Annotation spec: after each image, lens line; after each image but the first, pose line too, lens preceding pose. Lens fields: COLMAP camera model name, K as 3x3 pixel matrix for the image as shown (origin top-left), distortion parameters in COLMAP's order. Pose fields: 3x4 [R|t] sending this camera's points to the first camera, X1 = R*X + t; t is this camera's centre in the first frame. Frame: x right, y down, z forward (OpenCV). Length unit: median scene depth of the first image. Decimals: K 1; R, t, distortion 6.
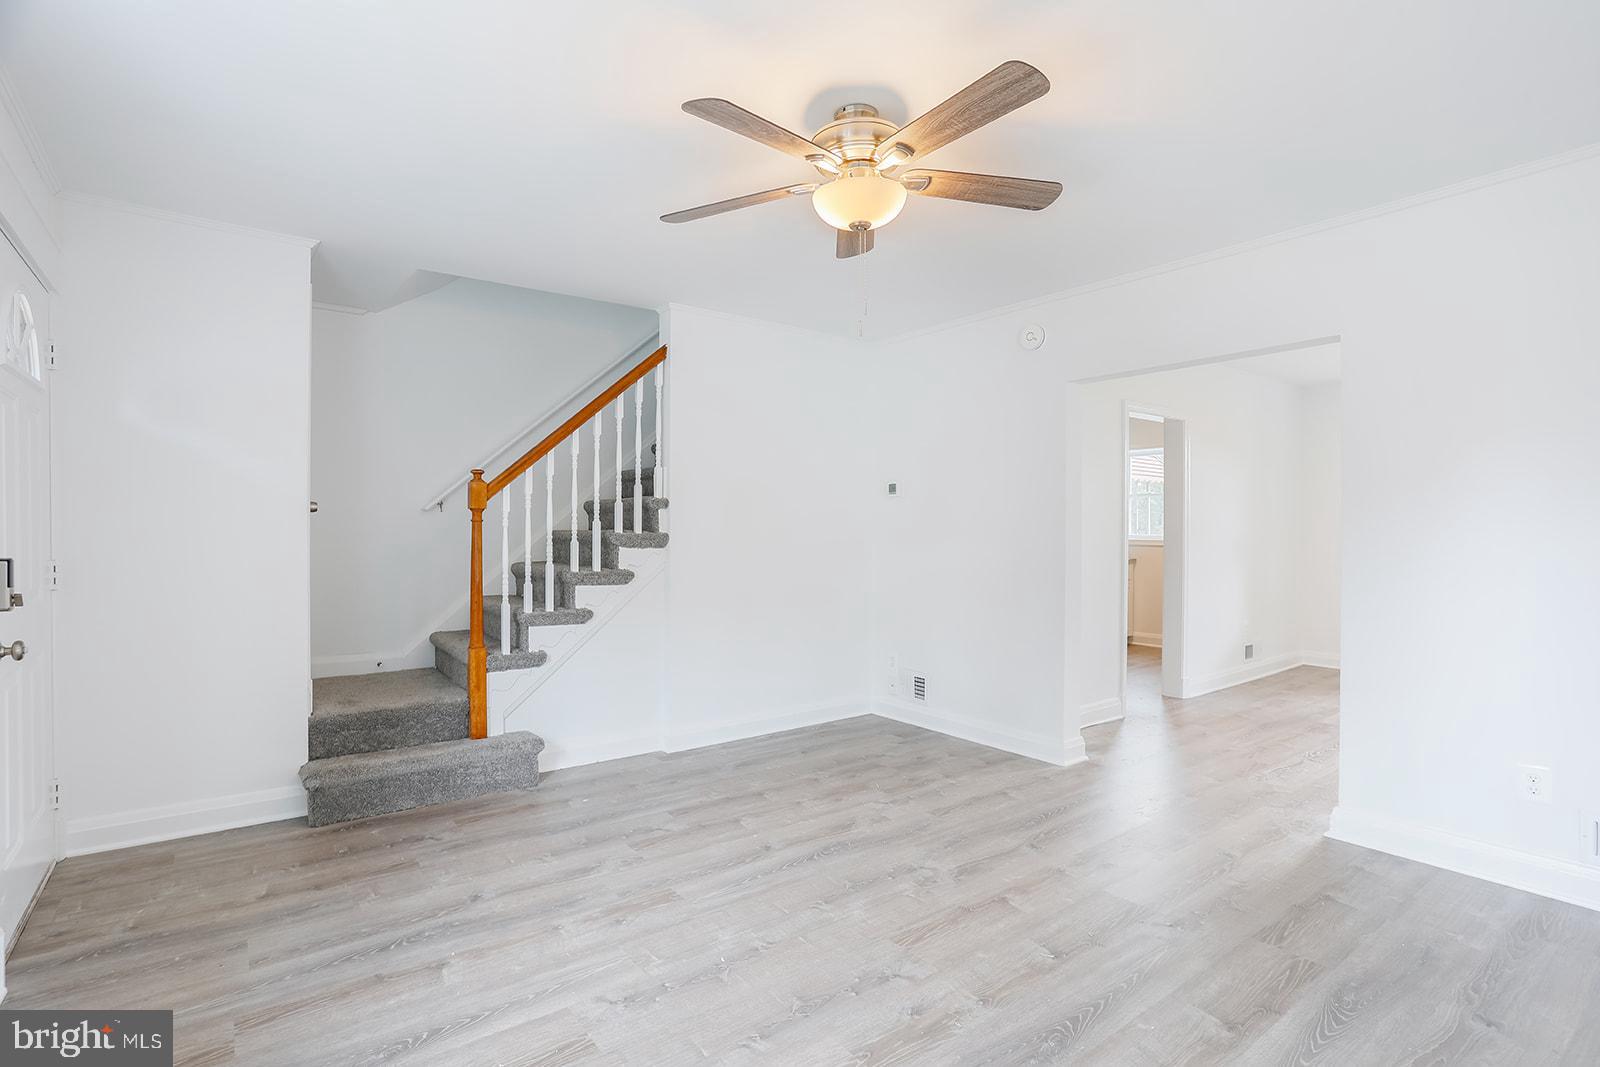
lens RADIAL K [[781.4, 0, 793.6], [0, 781.4, 534.0], [0, 0, 1]] dist [-0.019051, 0.003860]
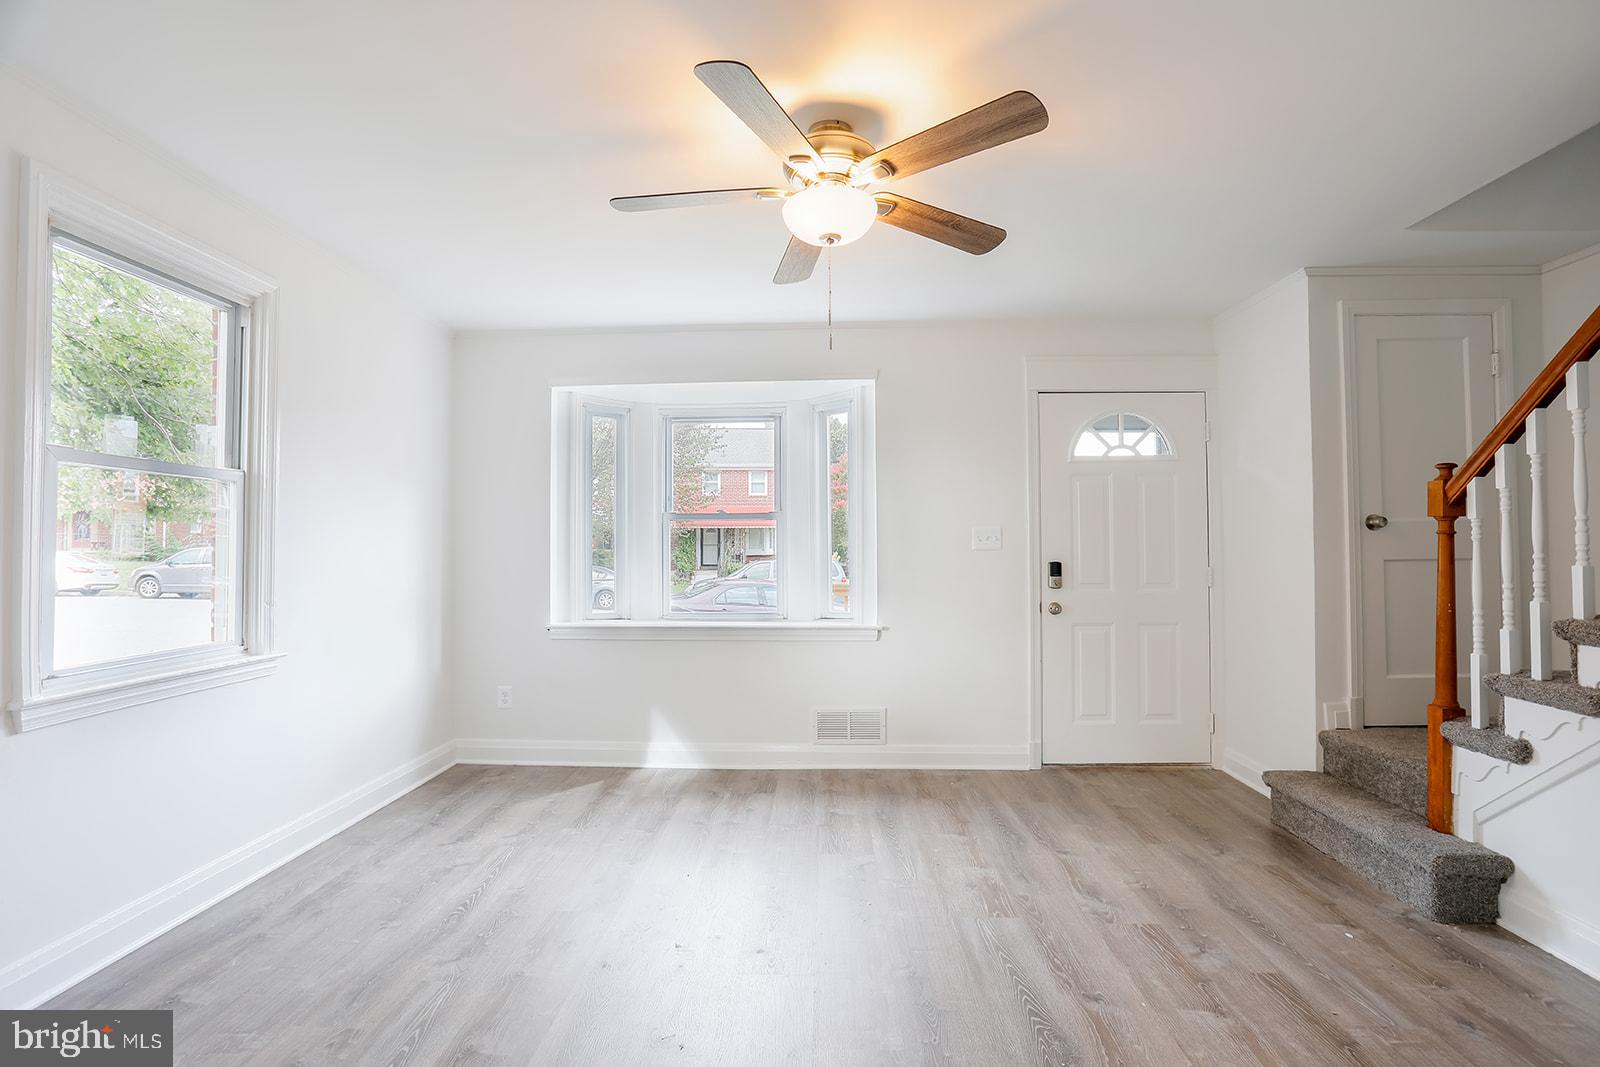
lens RADIAL K [[781.4, 0, 794.1], [0, 781.4, 539.0], [0, 0, 1]] dist [-0.019051, 0.003860]
pose [[-0.628474, -0.009123, -0.777777, 0.733196], [-0.001321, 0.999942, -0.010661, -0.003919], [0.777829, -0.005673, -0.628450, 1.322074]]
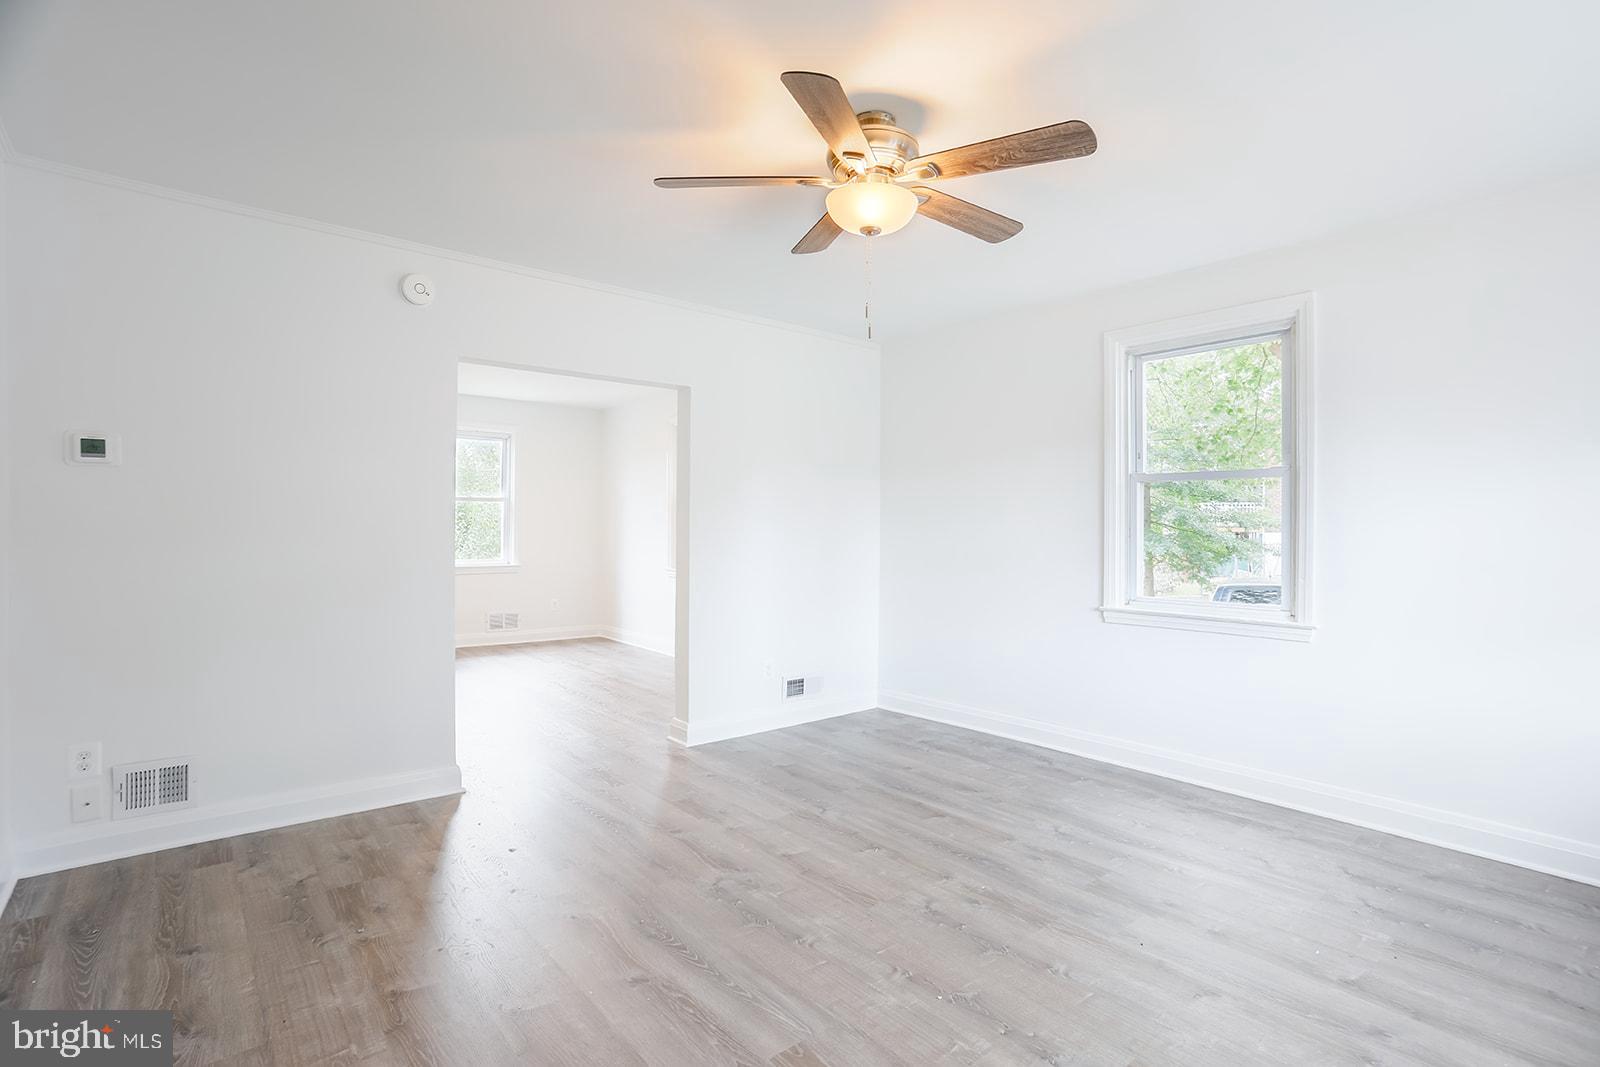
lens RADIAL K [[781.4, 0, 790.6], [0, 781.4, 533.1], [0, 0, 1]] dist [-0.019051, 0.003860]
pose [[-0.049513, -0.003554, 0.998767, -0.778316], [-0.004348, 0.999985, 0.003343, 0.003688], [-0.998764, -0.004177, -0.049528, 0.966880]]
